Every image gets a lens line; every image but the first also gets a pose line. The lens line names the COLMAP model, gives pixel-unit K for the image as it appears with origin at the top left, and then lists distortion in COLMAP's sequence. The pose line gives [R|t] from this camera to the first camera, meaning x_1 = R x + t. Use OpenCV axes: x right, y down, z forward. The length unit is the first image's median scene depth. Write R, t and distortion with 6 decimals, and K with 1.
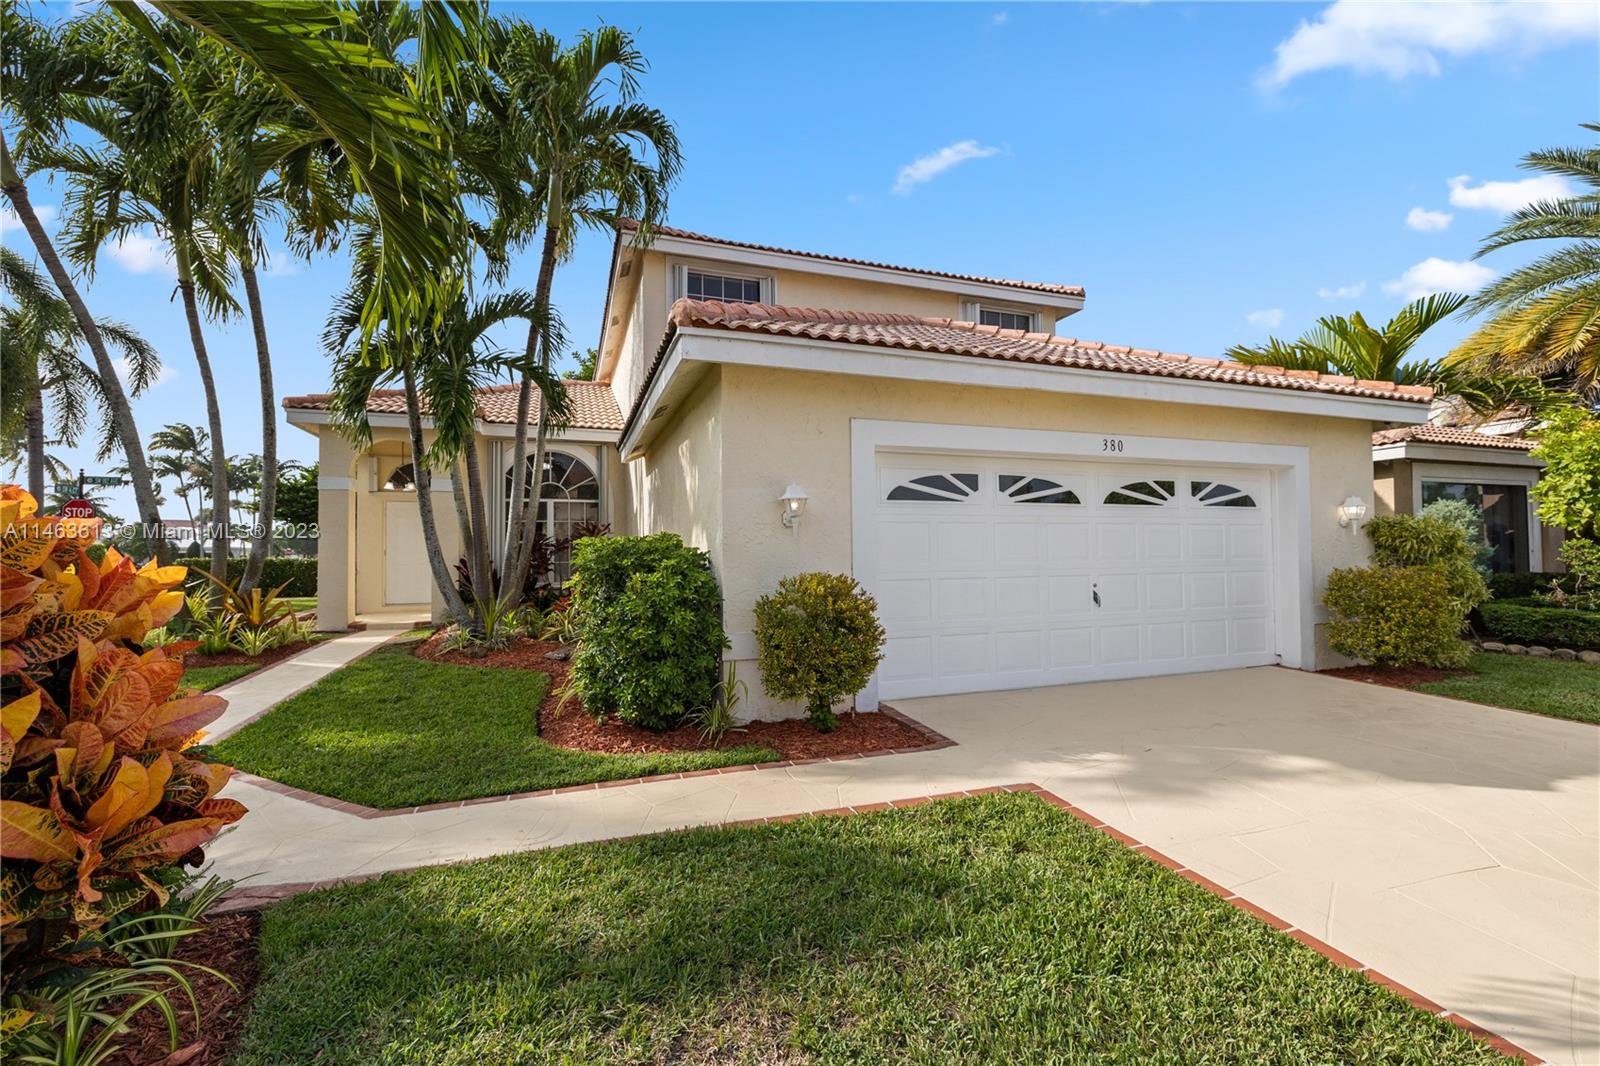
lens RADIAL K [[568.8, 0, 800.0], [0, 568.8, 533.0], [0, 0, 1]] dist [0.001903, 0.000223]
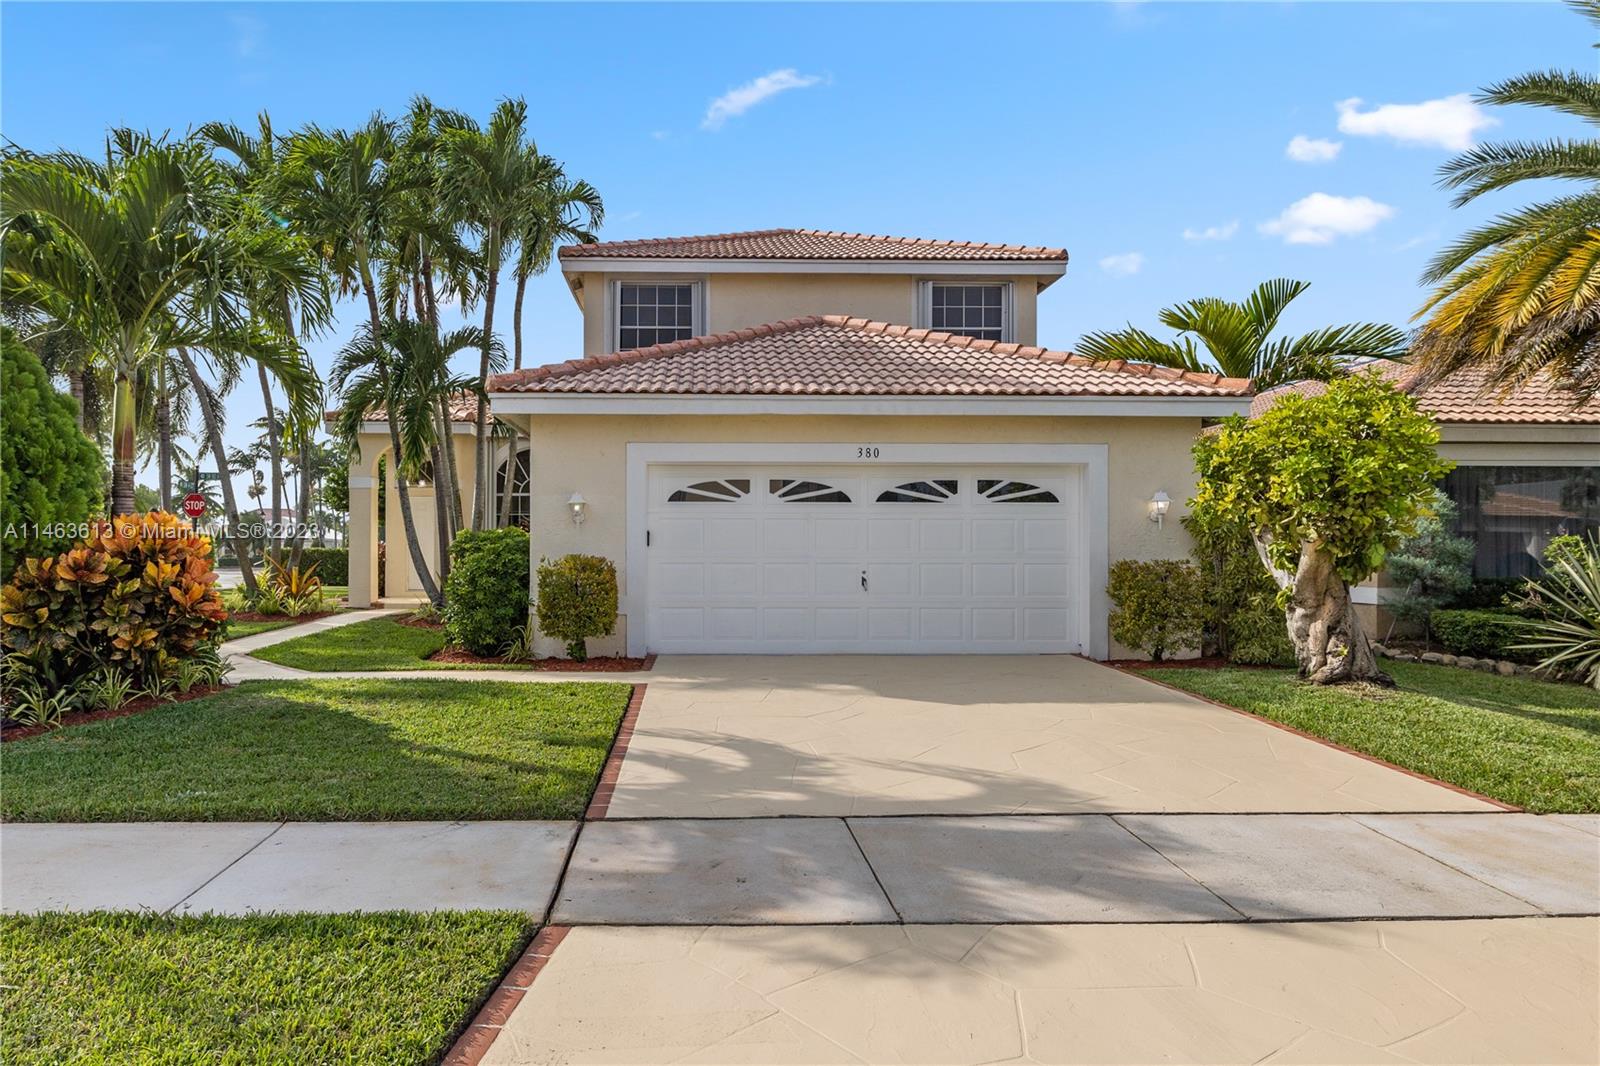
lens RADIAL K [[818.8, 0, 804.5], [0, 818.8, 532.7], [0, 0, 1]] dist [-0.002570, 0.000775]
pose [[0.965265, 0.004685, -0.261229, 0.744552], [-0.001782, 0.999934, 0.011347, -0.006770], [0.261265, -0.010487, 0.965210, -0.573468]]
